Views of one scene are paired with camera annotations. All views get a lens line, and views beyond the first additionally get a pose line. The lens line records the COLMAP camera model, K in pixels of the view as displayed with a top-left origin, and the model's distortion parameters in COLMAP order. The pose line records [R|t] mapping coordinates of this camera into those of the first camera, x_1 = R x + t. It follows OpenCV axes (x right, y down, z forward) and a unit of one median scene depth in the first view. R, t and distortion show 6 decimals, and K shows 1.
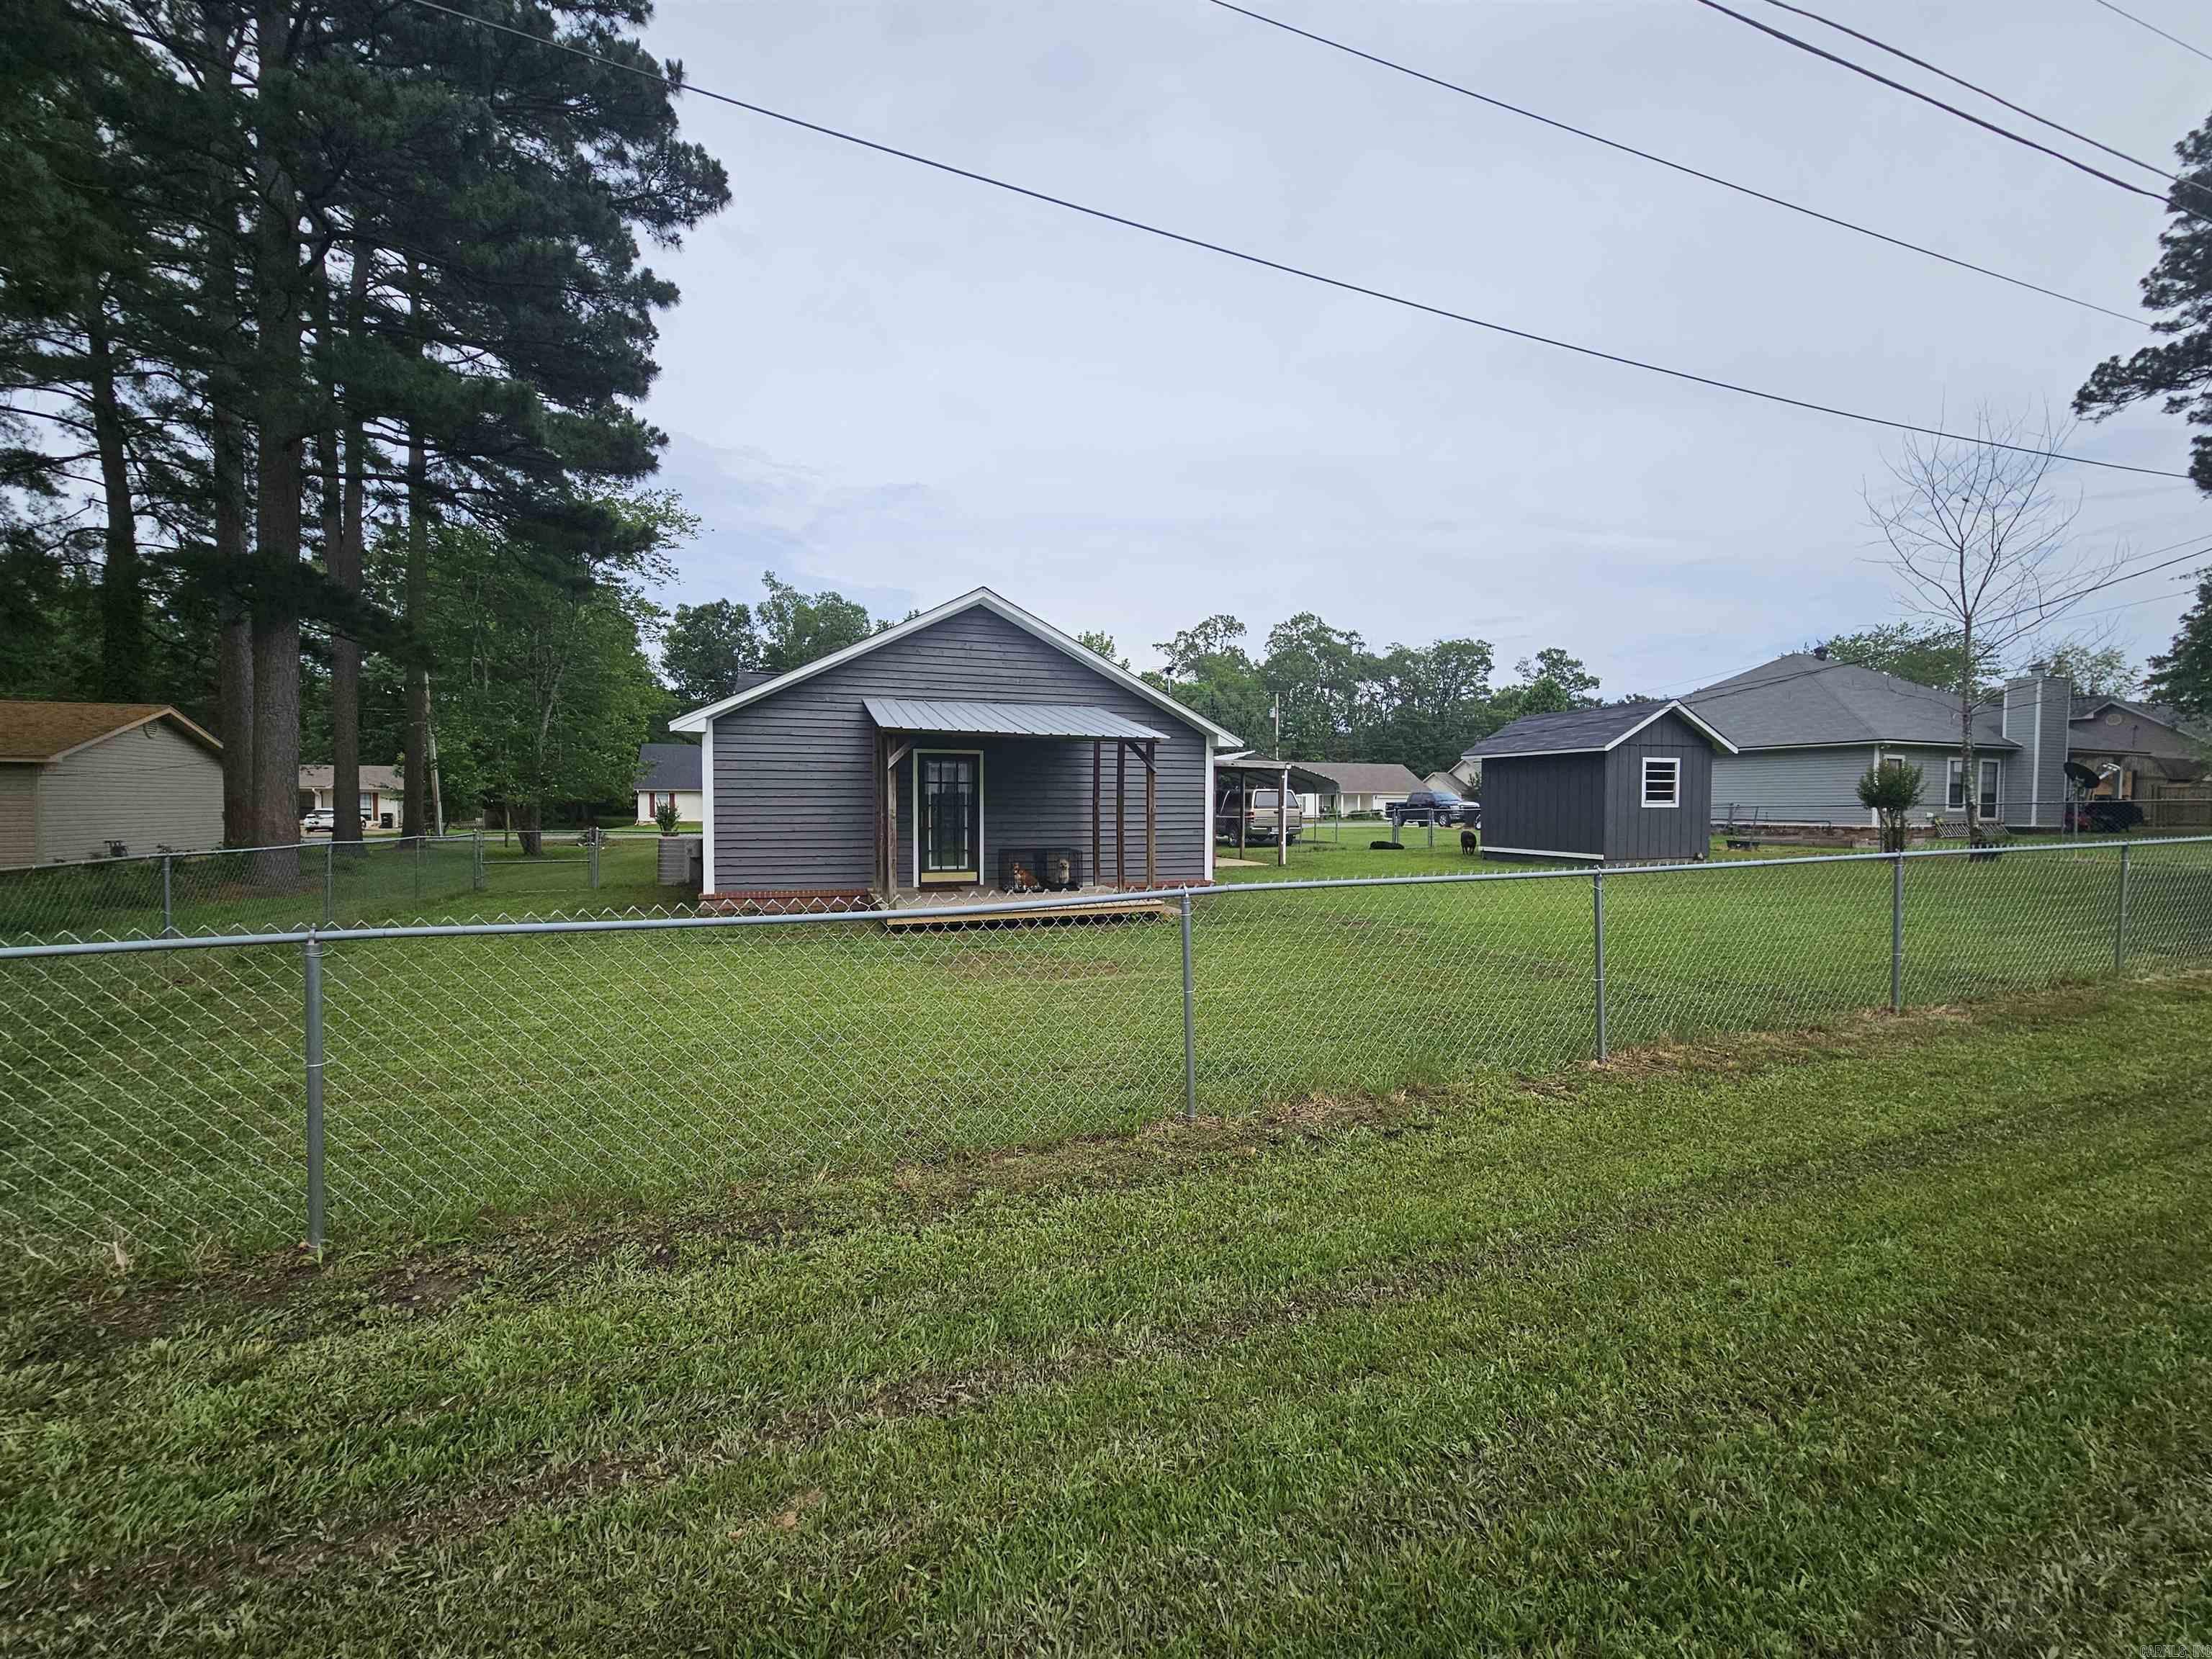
lens RADIAL K [[912.5, 0, 1109.4], [0, 912.5, 825.9], [0, 0, 1]] dist [0.000305, 0.000930]
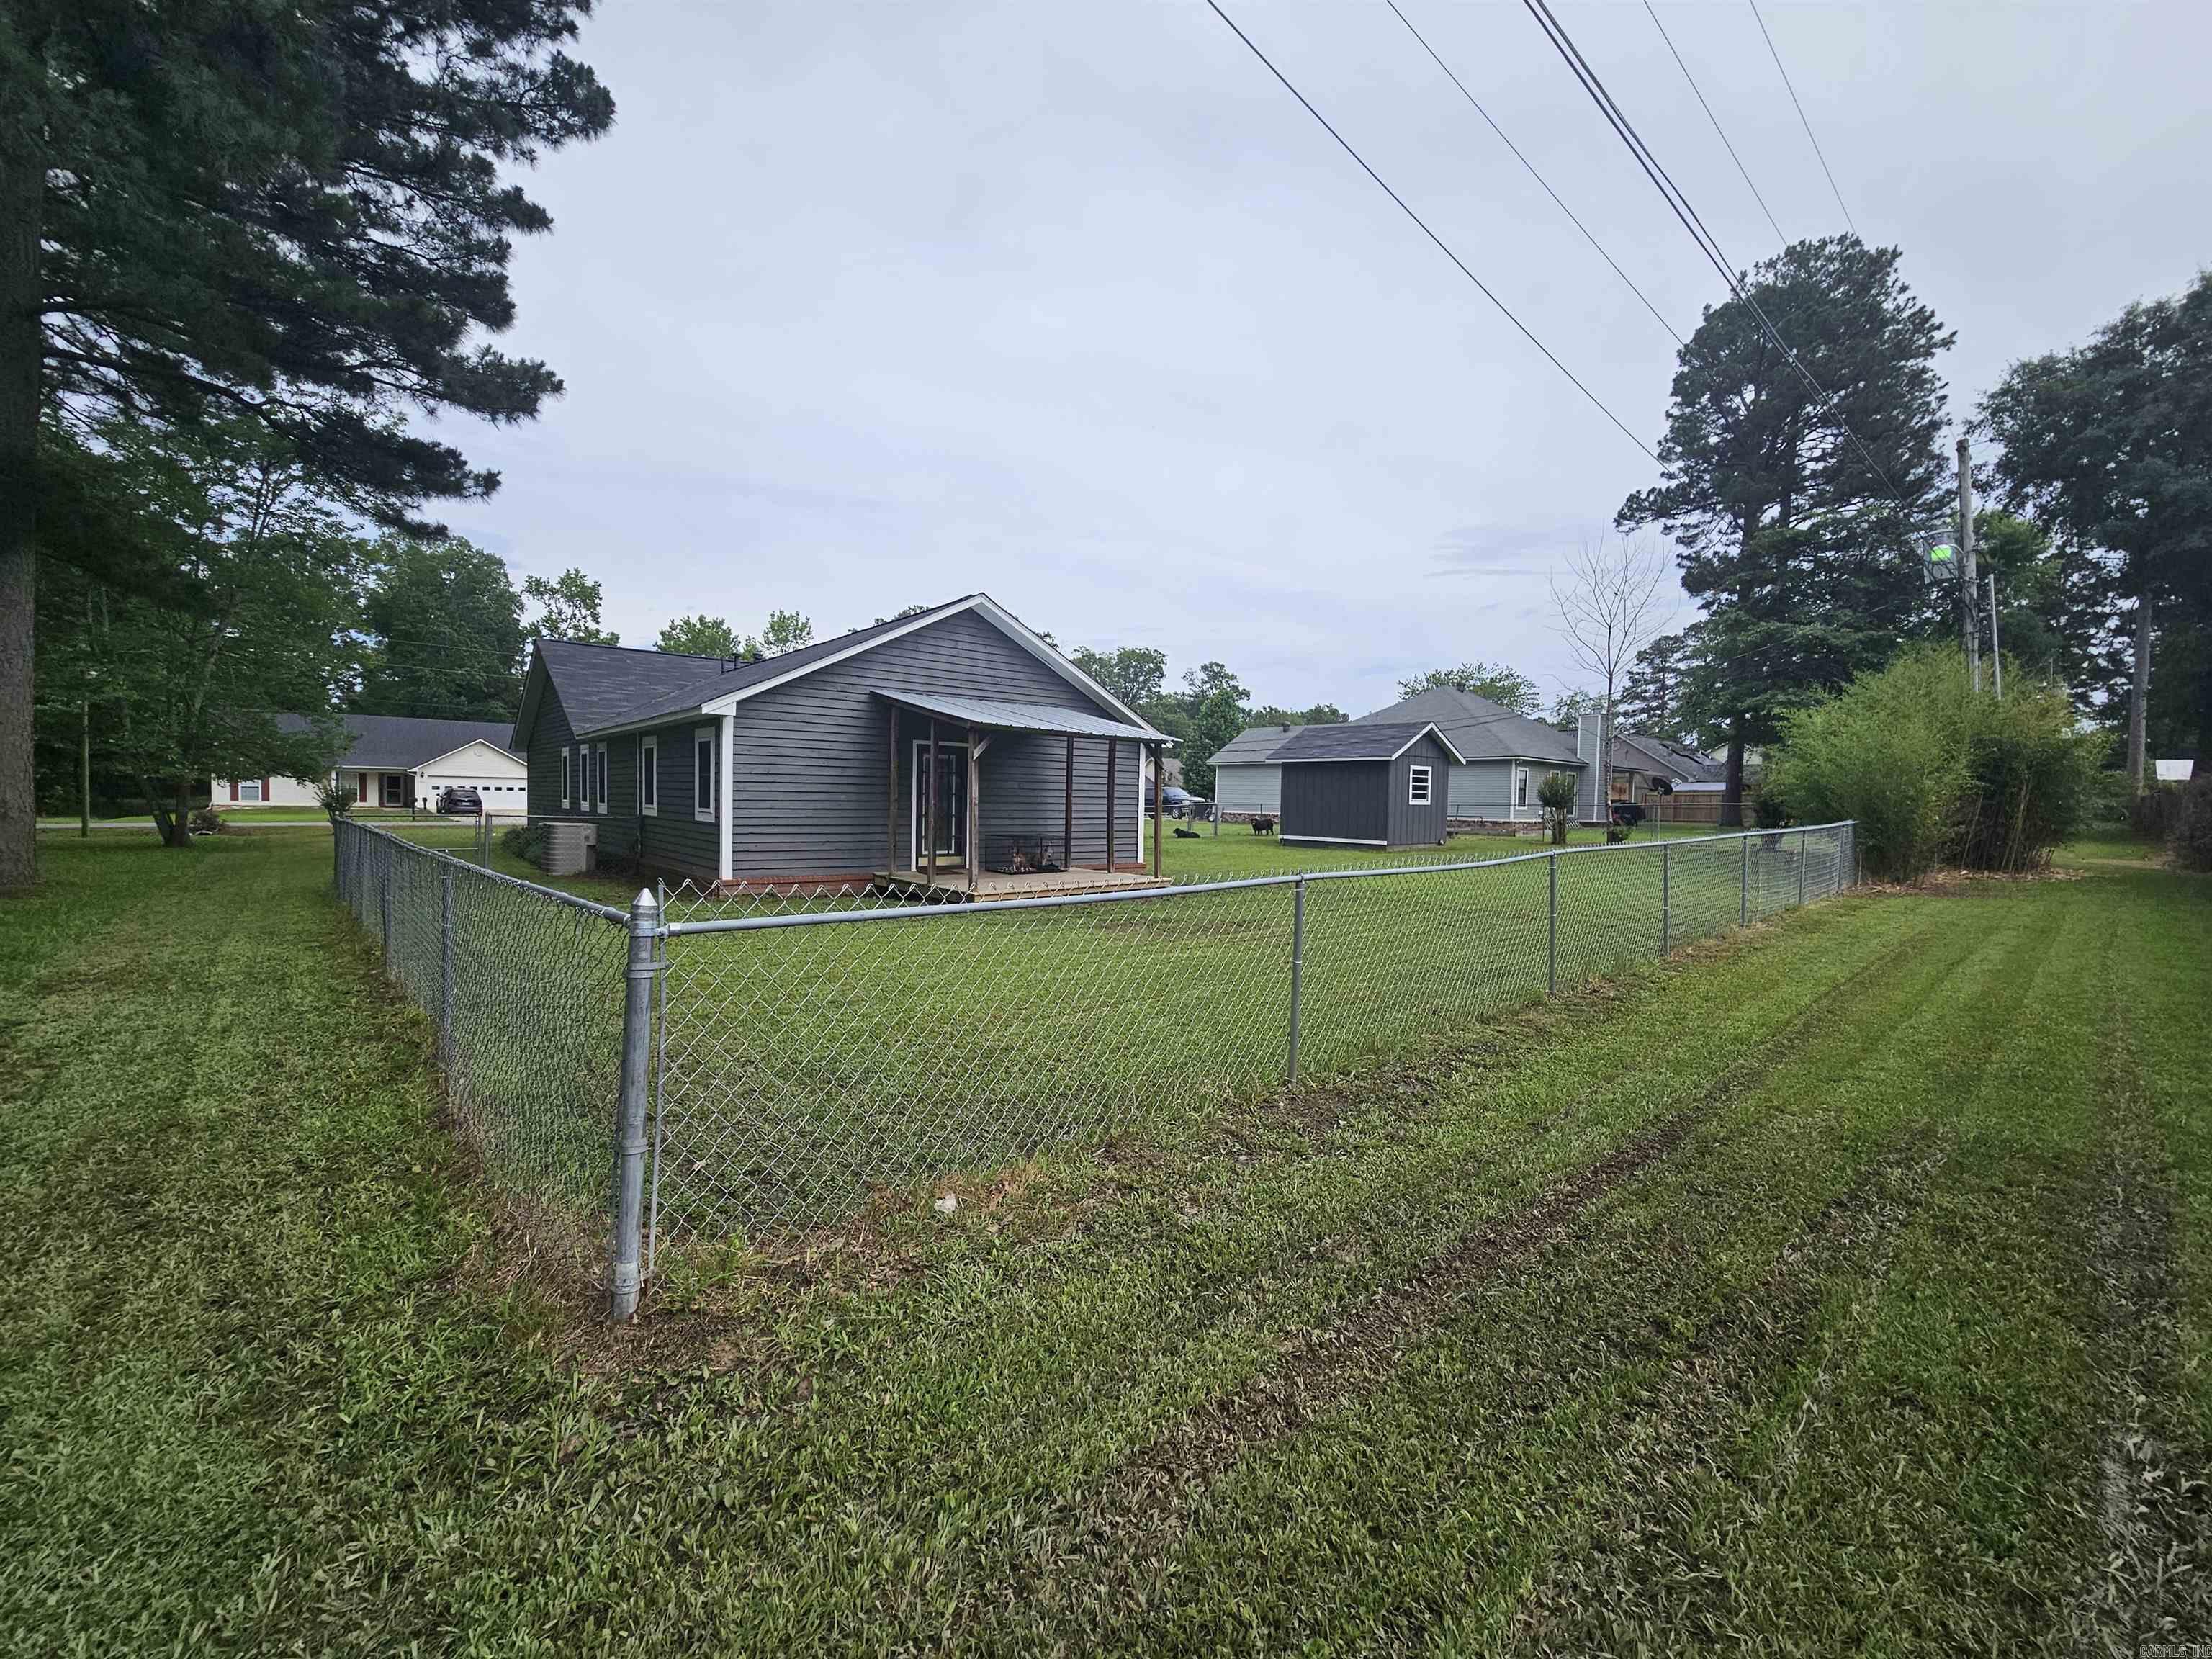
lens RADIAL K [[912.5, 0, 1103.1], [0, 912.5, 825.4], [0, 0, 1]] dist [0.000305, 0.000930]
pose [[0.934056, 0.005180, 0.357088, -0.272870], [-0.008290, 0.999940, 0.007179, 0.003447], [-0.357030, -0.009666, 0.934043, -0.043903]]
